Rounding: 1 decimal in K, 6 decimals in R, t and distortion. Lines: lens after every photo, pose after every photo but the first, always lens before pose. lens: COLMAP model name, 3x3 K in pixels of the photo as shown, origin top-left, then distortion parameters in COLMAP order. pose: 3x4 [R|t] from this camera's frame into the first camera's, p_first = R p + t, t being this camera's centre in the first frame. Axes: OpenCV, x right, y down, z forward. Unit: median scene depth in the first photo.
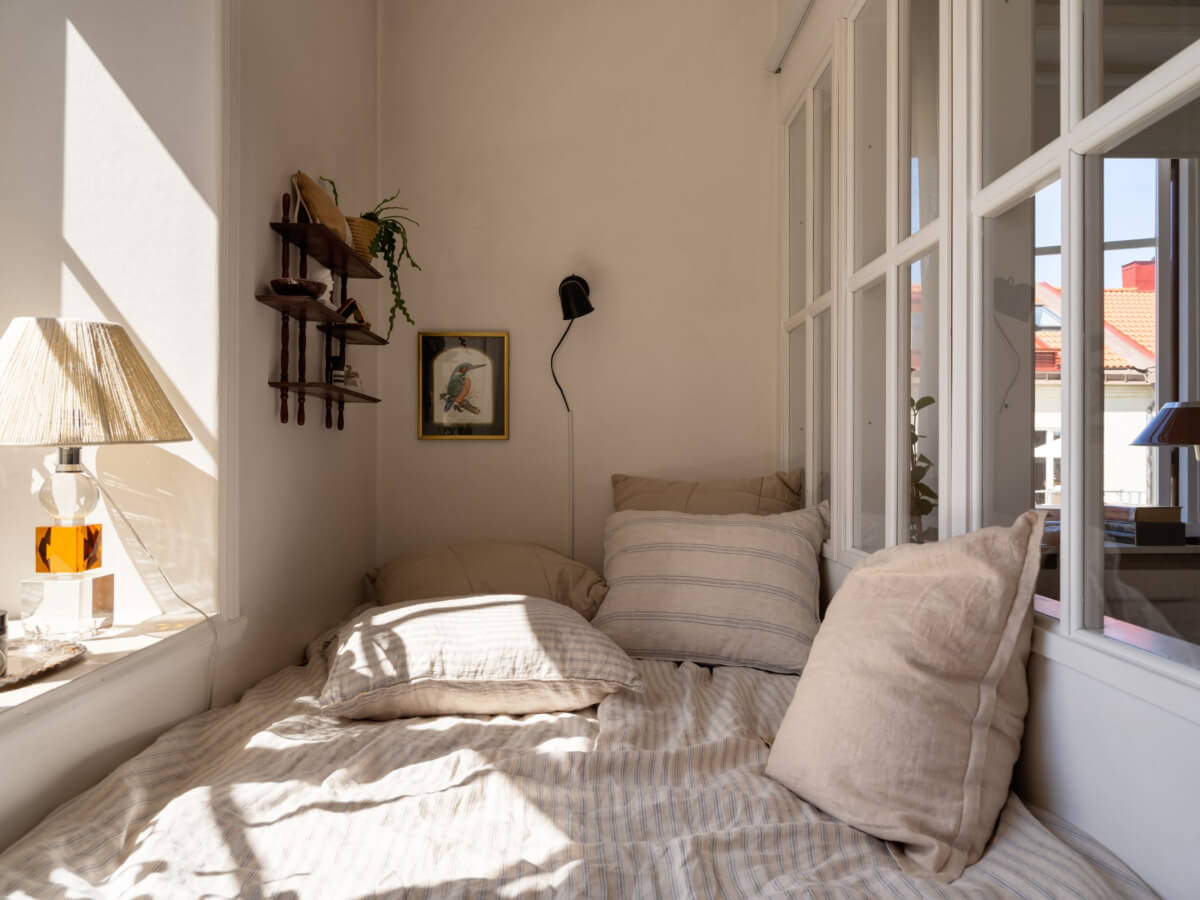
lens RADIAL K [[897.3, 0, 602.5], [0, 897.3, 450.1], [0, 0, 1]] dist [-0.001495, -0.000928]
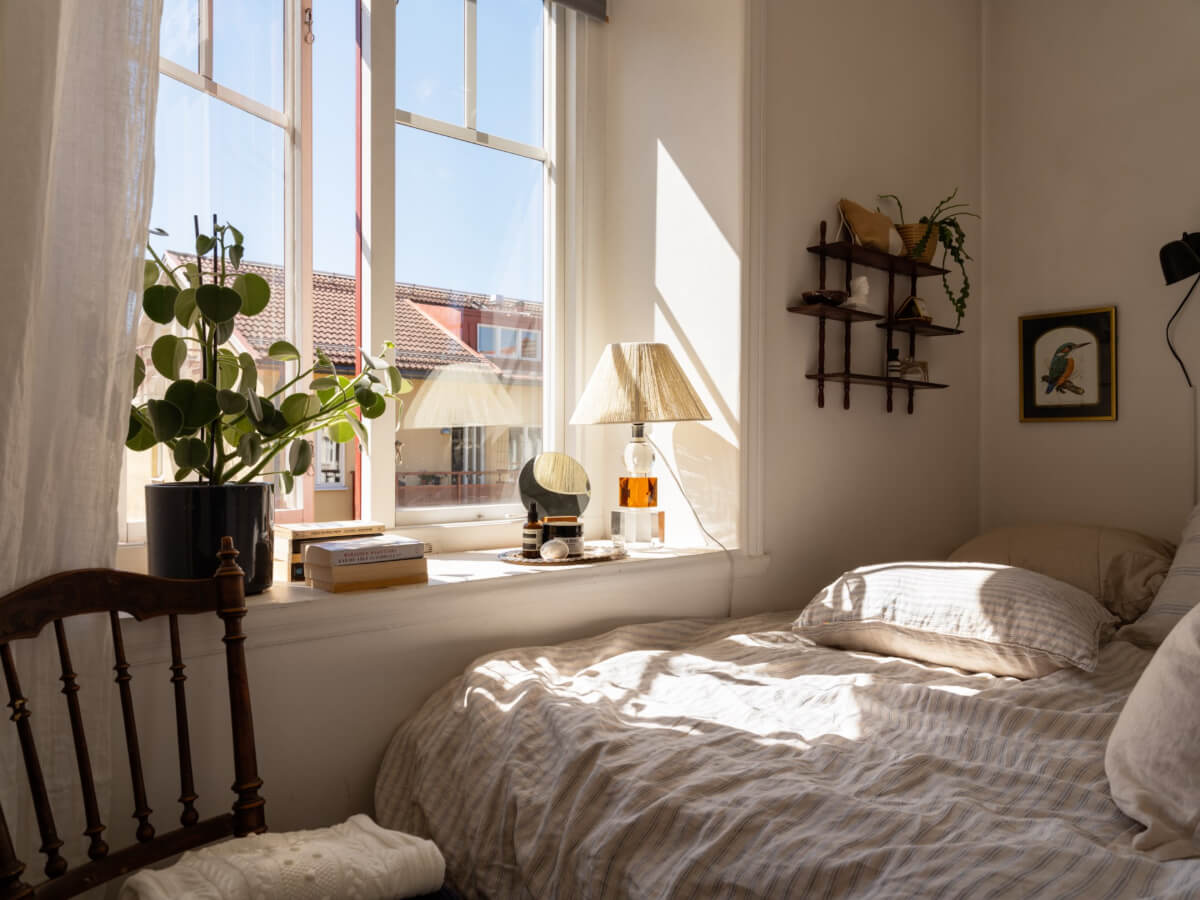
lens RADIAL K [[897.3, 0, 599.5], [0, 897.3, 450.9], [0, 0, 1]] dist [-0.001495, -0.000928]
pose [[0.640057, 0.002252, -0.768324, 0.454401], [0.000251, 0.999995, 0.003140, 0.028898], [0.768327, -0.002203, 0.640053, -0.026277]]
